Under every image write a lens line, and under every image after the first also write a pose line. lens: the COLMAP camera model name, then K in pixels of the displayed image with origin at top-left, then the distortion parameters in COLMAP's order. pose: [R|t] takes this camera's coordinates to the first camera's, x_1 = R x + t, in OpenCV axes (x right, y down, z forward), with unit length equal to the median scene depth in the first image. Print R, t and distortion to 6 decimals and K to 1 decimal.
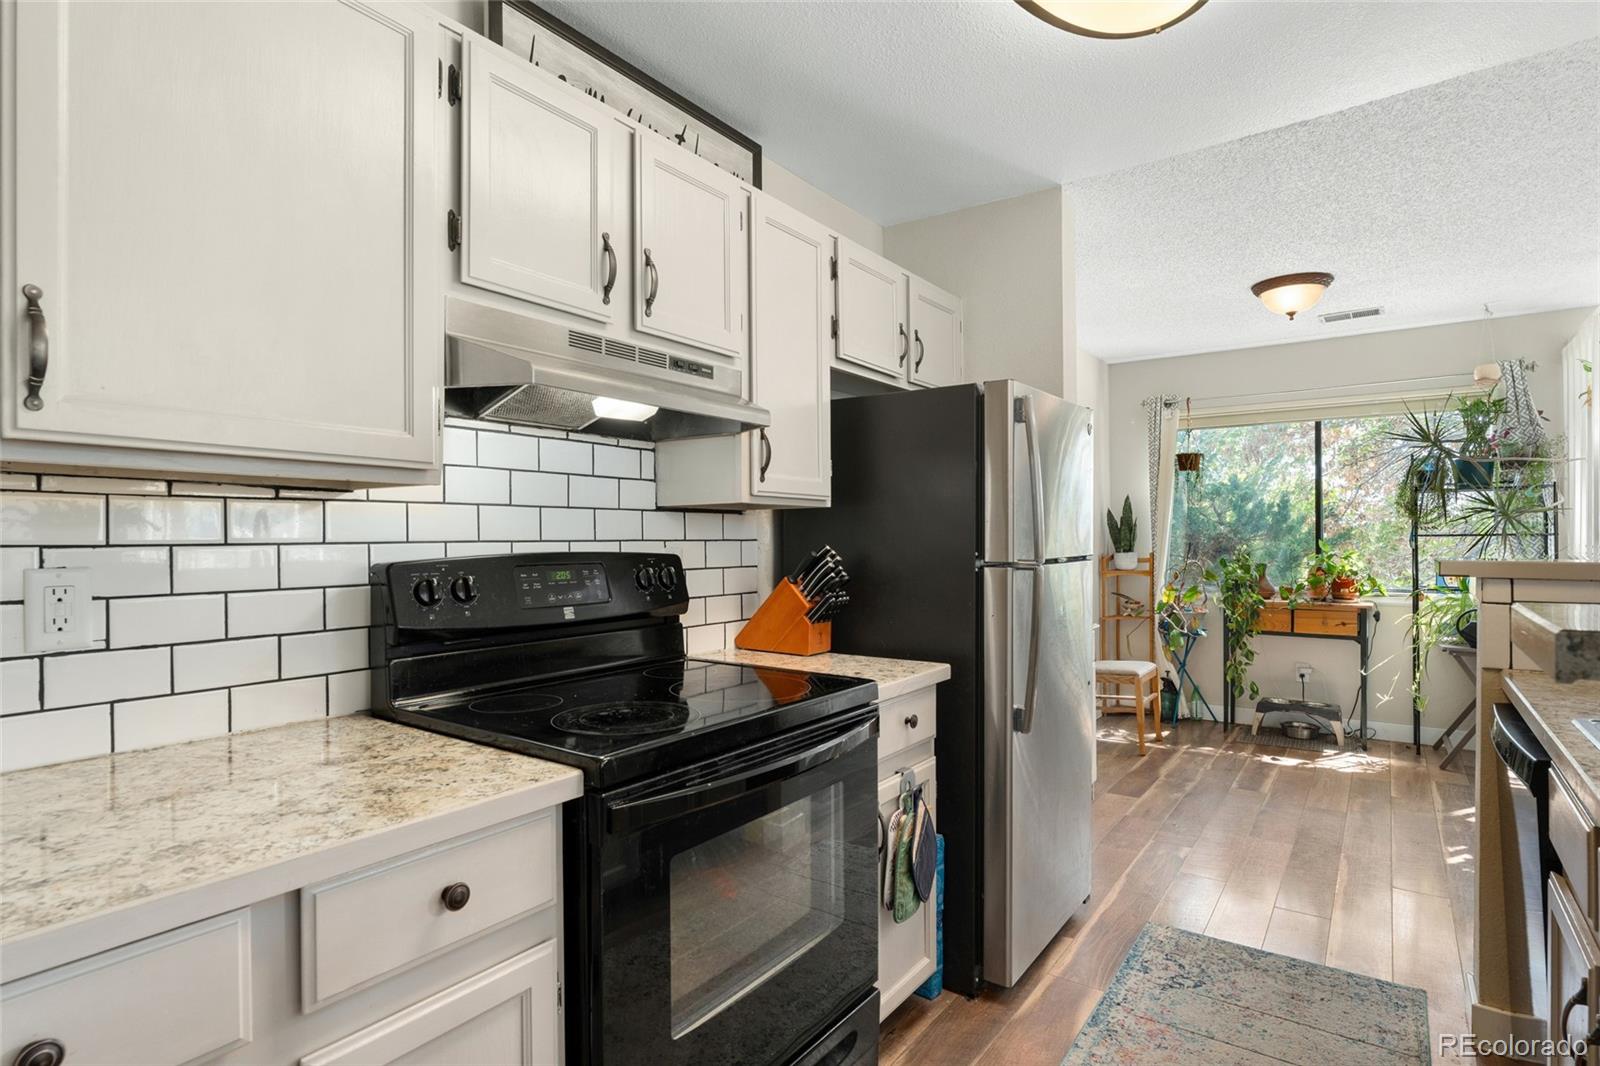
lens RADIAL K [[825.7, 0, 796.5], [0, 825.7, 538.8], [0, 0, 1]] dist [0.000581, 0.000771]
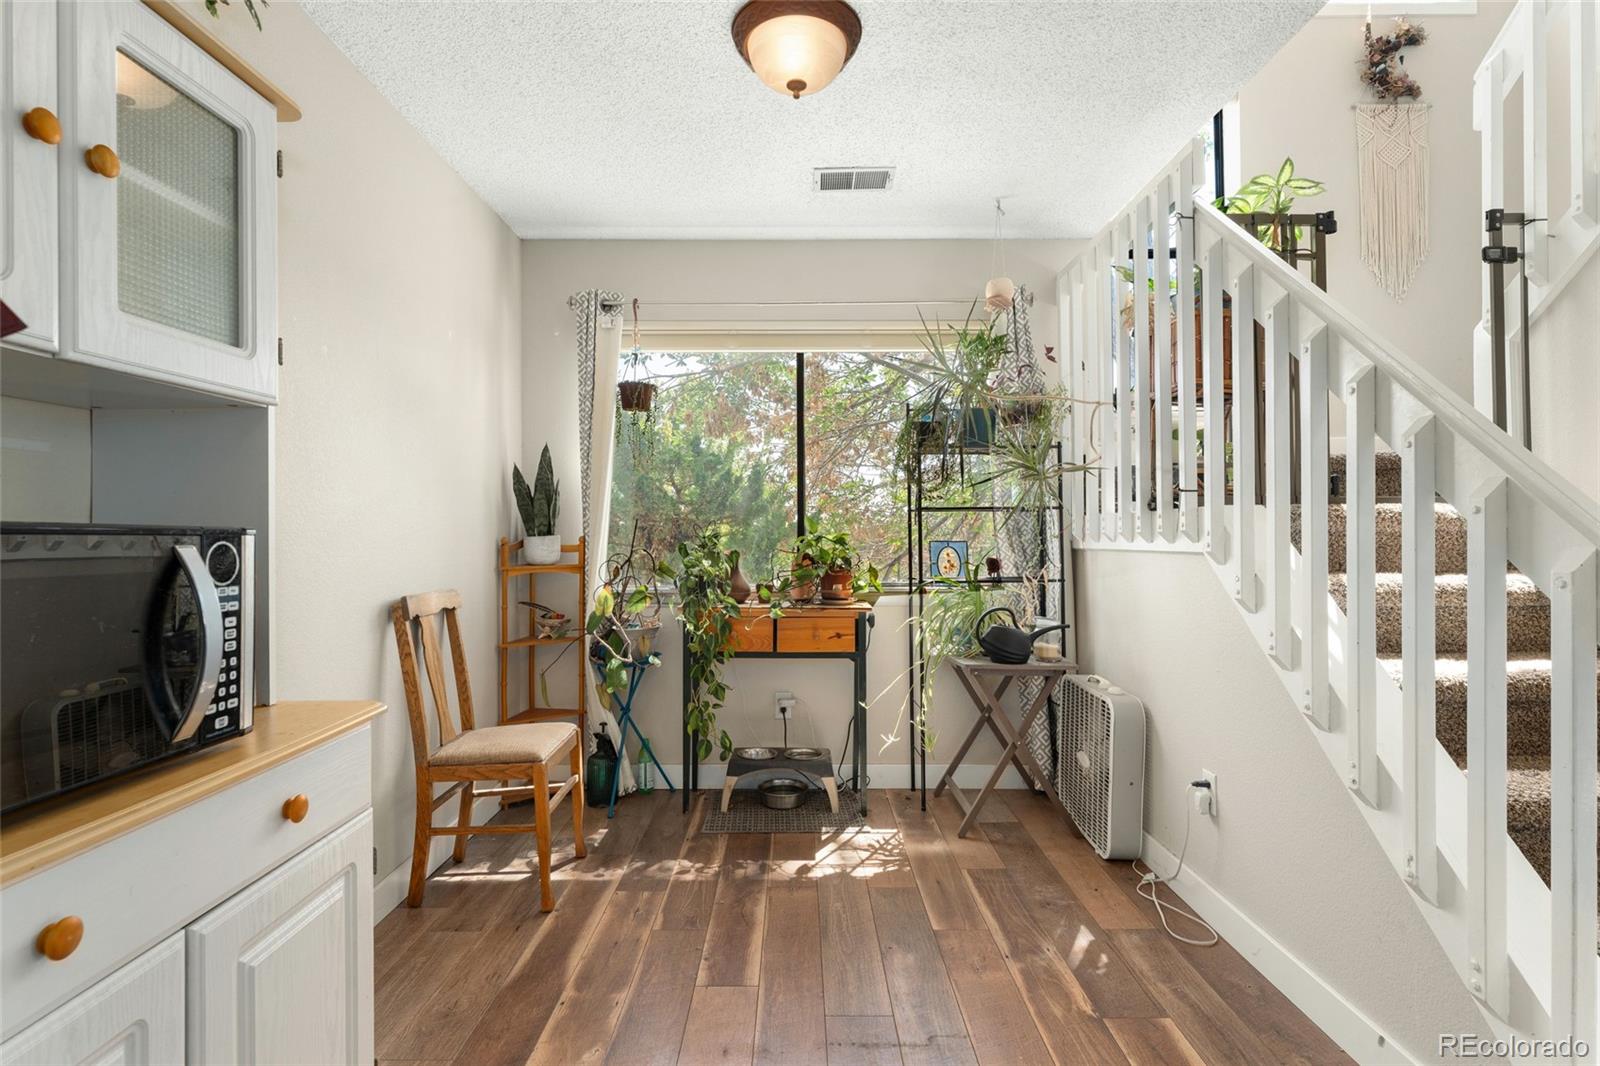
lens RADIAL K [[788.7, 0, 800.0], [0, 788.7, 533.0], [0, 0, 1]] dist [0.000658, 0.000011]
pose [[0.811159, 0.006102, 0.584794, 0.289056], [-0.001110, 0.999960, -0.008893, 0.026499], [-0.584825, 0.006564, 0.811133, 0.560371]]
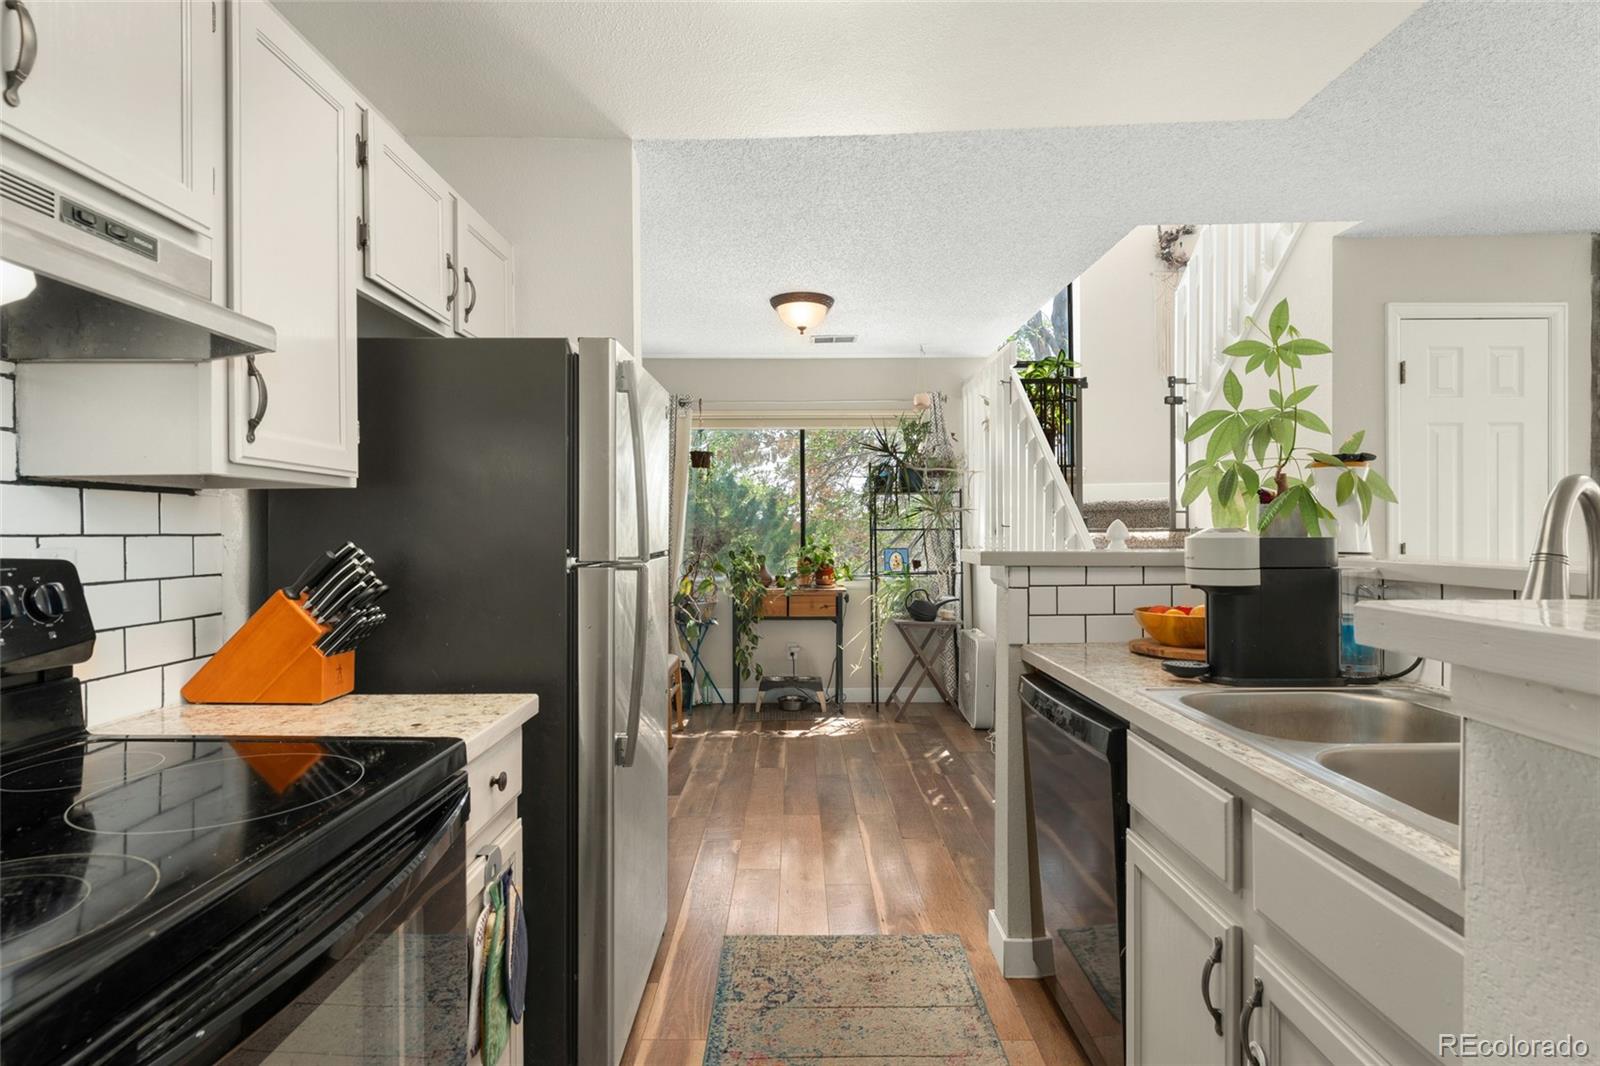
lens RADIAL K [[804.6, 0, 797.5], [0, 804.6, 528.6], [0, 0, 1]] dist [-0.000914, -0.000534]
pose [[0.812057, 0.002491, 0.583573, -0.030521], [0.000809, 0.999985, -0.005394, 0.000274], [-0.583578, 0.004852, 0.812043, 0.128497]]
